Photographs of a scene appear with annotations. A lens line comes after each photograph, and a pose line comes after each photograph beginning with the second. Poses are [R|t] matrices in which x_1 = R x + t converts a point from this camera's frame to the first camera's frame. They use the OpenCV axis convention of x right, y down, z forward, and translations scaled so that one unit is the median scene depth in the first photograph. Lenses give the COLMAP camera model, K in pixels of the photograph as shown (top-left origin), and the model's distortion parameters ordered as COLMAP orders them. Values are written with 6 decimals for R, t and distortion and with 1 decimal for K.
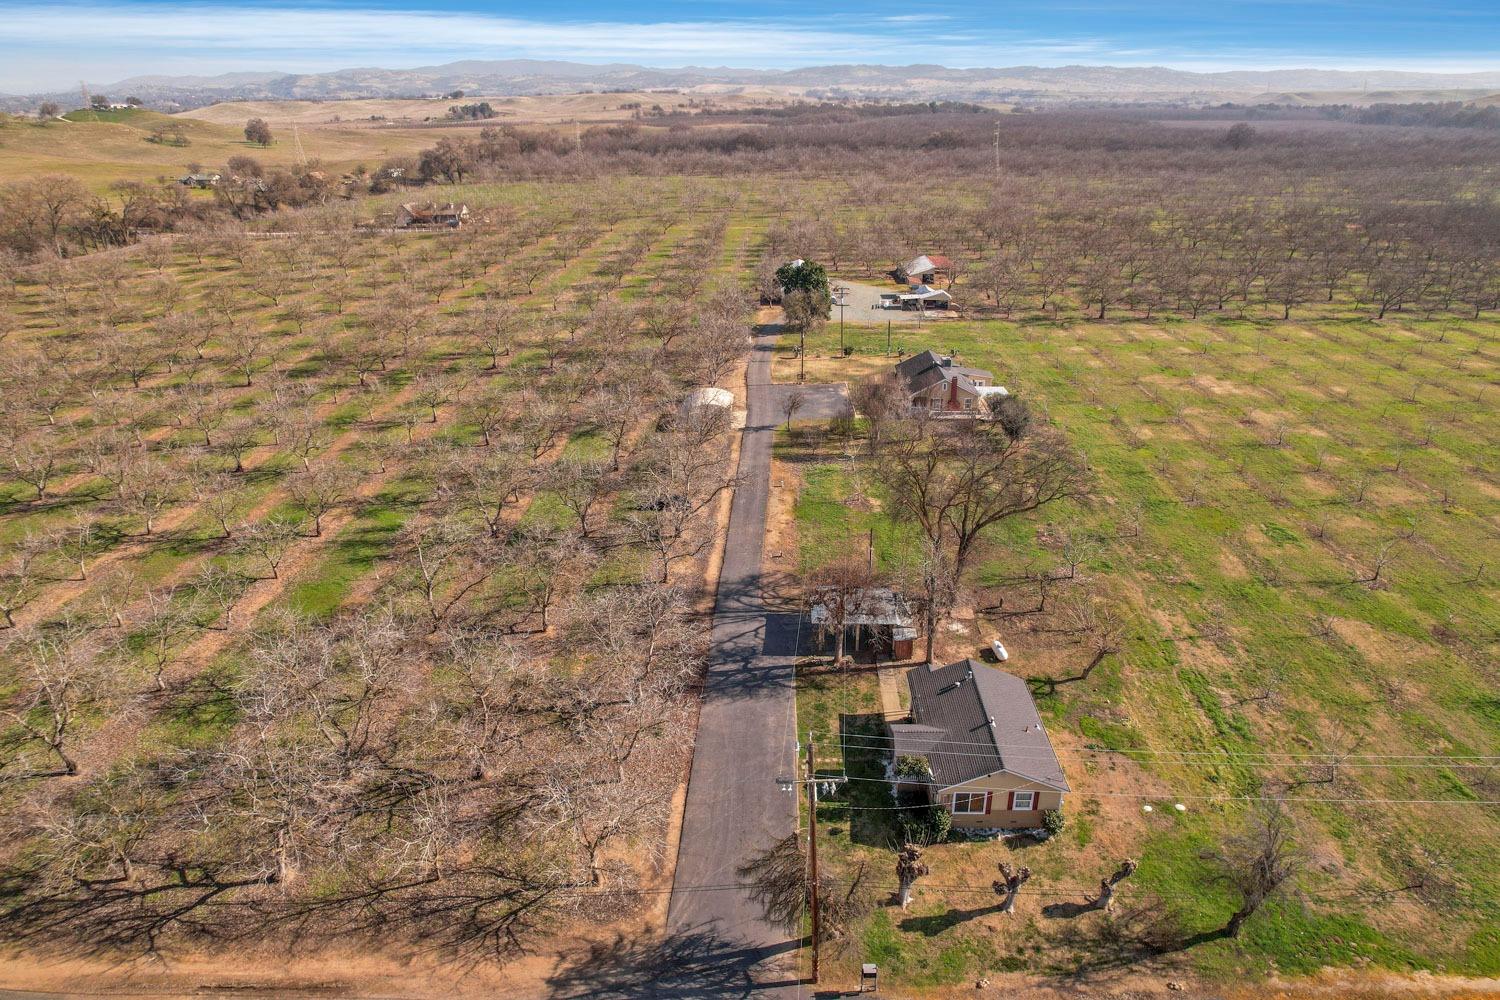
lens RADIAL K [[948.1, 0, 758.5], [0, 948.1, 497.3], [0, 0, 1]] dist [-0.062295, 0.048253]
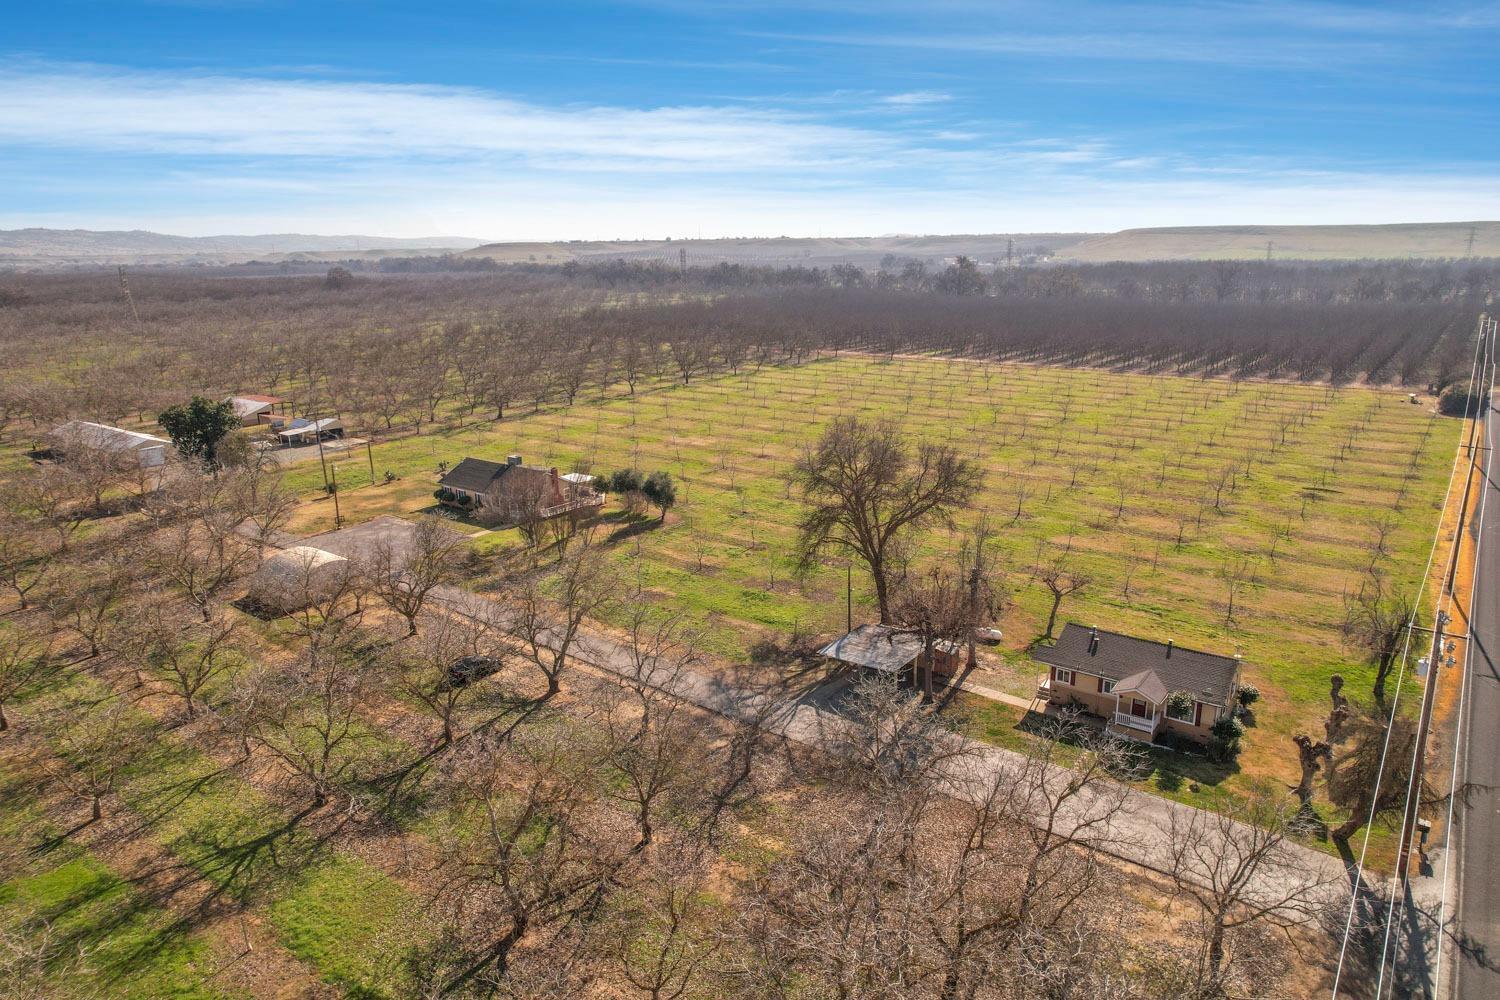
lens RADIAL K [[948.1, 0, 758.5], [0, 948.1, 497.3], [0, 0, 1]] dist [-0.062295, 0.048253]
pose [[0.599656, -0.210617, 0.772045, -0.689624], [0.325160, 0.945643, 0.005420, -0.071680], [-0.731221, 0.247788, 0.635545, 0.486588]]
